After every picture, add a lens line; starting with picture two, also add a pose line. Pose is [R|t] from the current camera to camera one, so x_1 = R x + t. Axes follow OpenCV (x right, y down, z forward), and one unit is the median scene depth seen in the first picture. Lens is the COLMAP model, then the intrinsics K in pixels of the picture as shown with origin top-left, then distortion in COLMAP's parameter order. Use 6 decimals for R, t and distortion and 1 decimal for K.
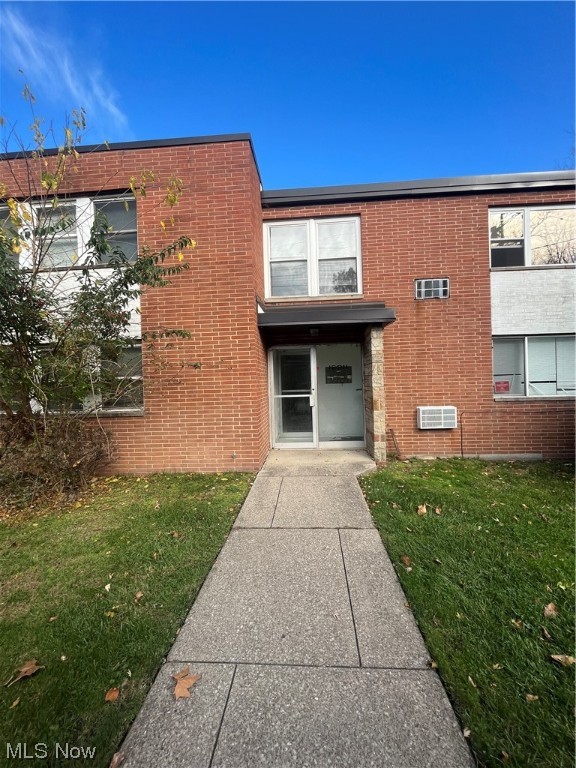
lens RADIAL K [[284.4, 0, 295.9], [0, 284.4, 375.9], [0, 0, 1]] dist [-0.015215, 0.000162]
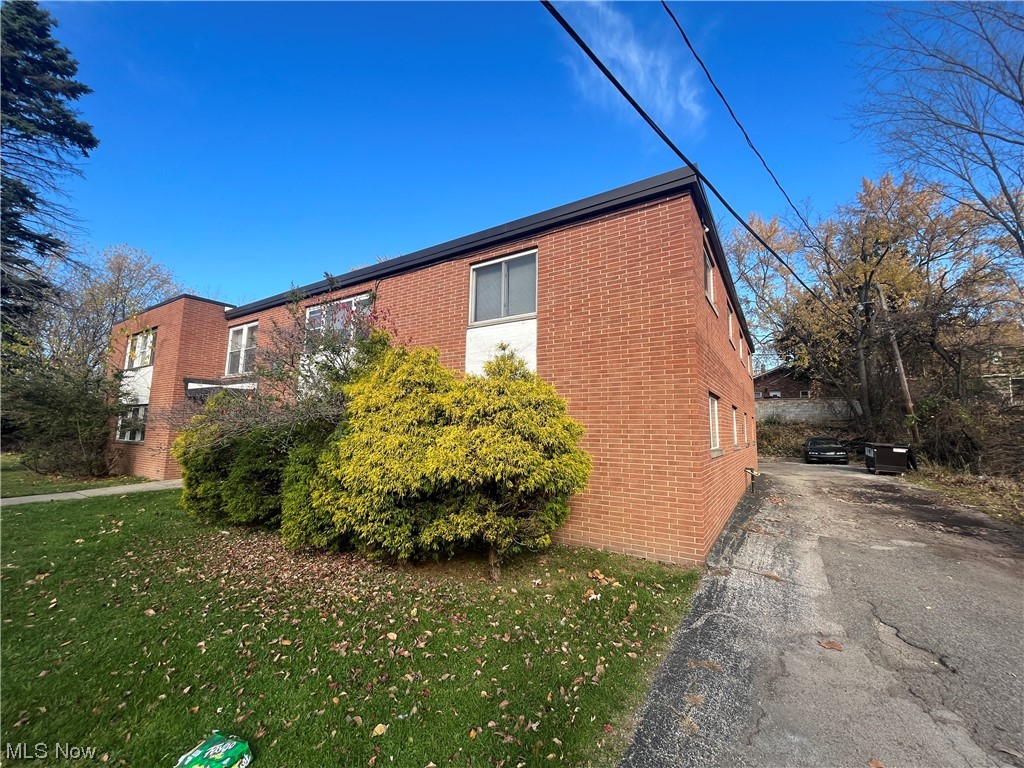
lens RADIAL K [[407.4, 0, 514.2], [0, 407.4, 378.4], [0, 0, 1]] dist [-0.003841, 0.000115]
pose [[0.879486, -0.022360, -0.475400, 2.806424], [-0.036861, 0.992695, -0.114883, -0.076300], [0.474496, 0.118562, 0.872237, -0.228628]]
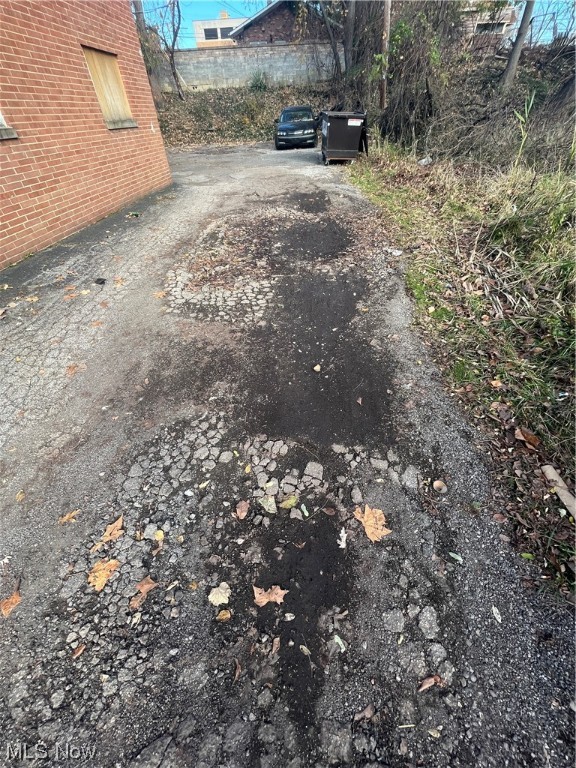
lens RADIAL K [[305.6, 0, 290.9], [0, 305.6, 386.0], [0, 0, 1]] dist [-0.003841, 0.000115]
pose [[0.999450, -0.025937, 0.020672, 3.533640], [0.005429, 0.742792, 0.669500, -0.039919], [-0.032719, -0.669020, 0.742524, 1.864005]]
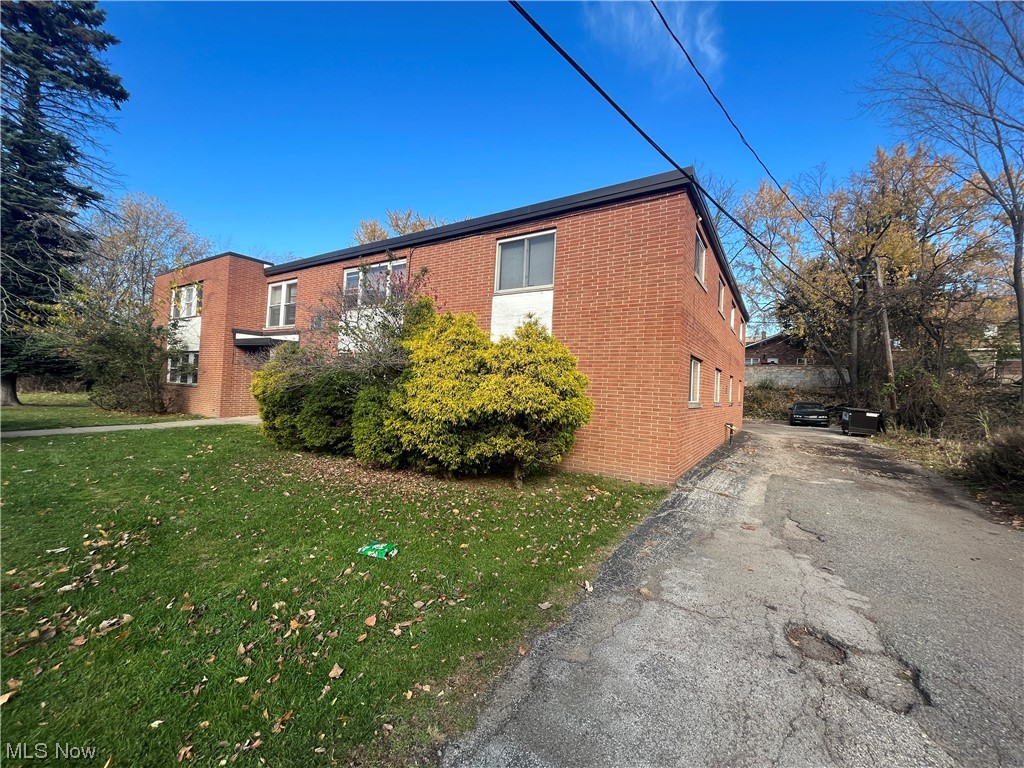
lens RADIAL K [[407.4, 0, 514.2], [0, 407.4, 378.4], [0, 0, 1]] dist [-0.003841, 0.000115]
pose [[0.876337, 0.054211, -0.478638, 2.895989], [-0.068842, 0.997542, -0.013059, -0.047562], [0.476754, 0.044395, 0.877915, -0.530921]]
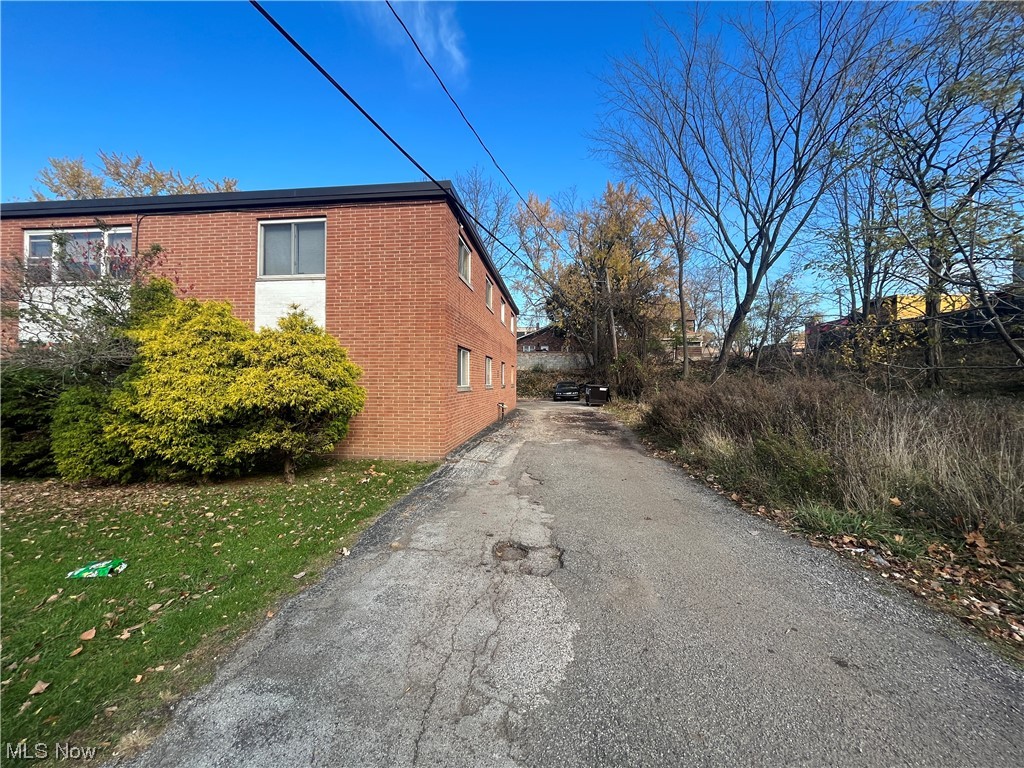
lens RADIAL K [[407.4, 0, 510.5], [0, 407.4, 379.6], [0, 0, 1]] dist [-0.003841, 0.000115]
pose [[0.999169, 0.028249, -0.029365, 3.028252], [-0.028374, 0.999590, -0.003847, -0.053231], [0.029244, 0.004677, 0.999561, -0.631076]]
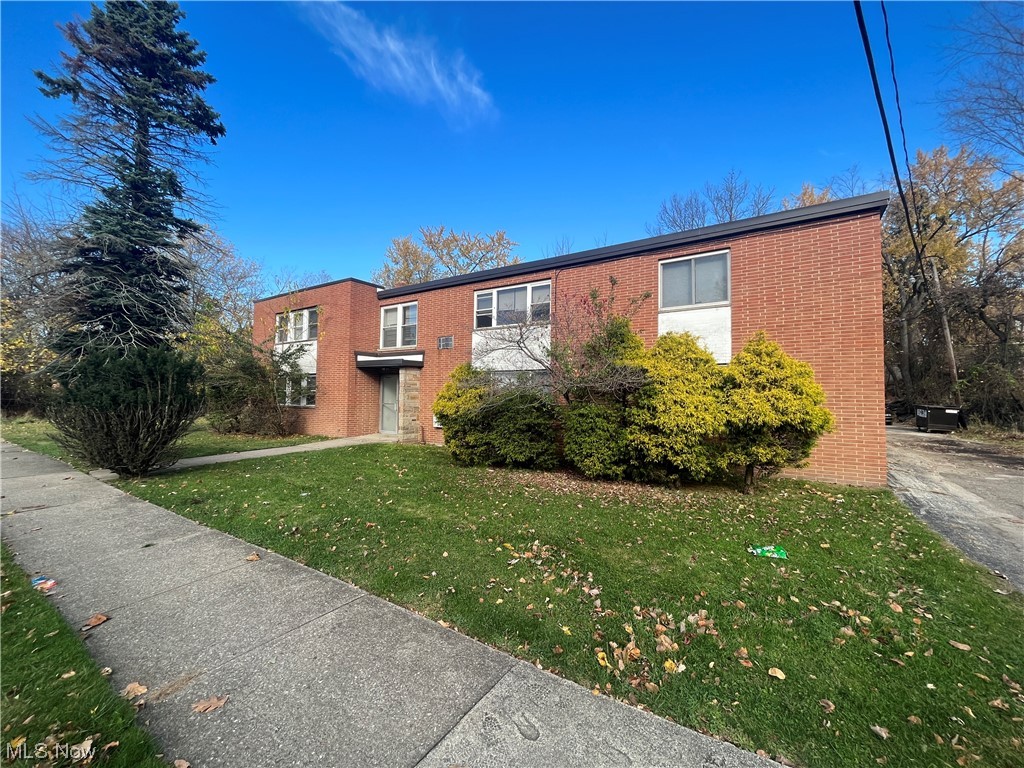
lens RADIAL K [[407.4, 0, 513.2], [0, 407.4, 378.8], [0, 0, 1]] dist [-0.003841, 0.000115]
pose [[0.876214, 0.013113, -0.481744, 2.240684], [-0.032693, 0.998944, -0.032272, -0.037473], [0.480812, 0.044026, 0.875717, -1.006675]]
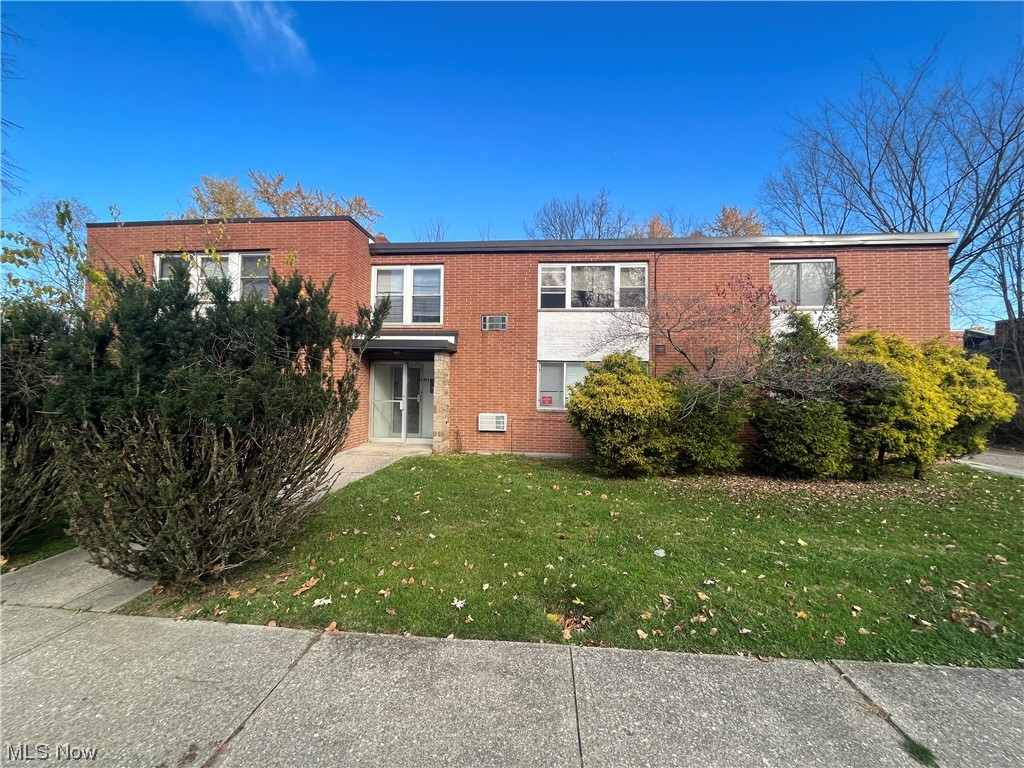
lens RADIAL K [[407.4, 0, 513.8], [0, 407.4, 377.4], [0, 0, 1]] dist [-0.003841, 0.000115]
pose [[0.998986, 0.039256, -0.022050, 0.704976], [-0.040246, 0.998111, -0.046427, 0.028643], [0.020186, 0.047267, 0.998678, -0.969896]]
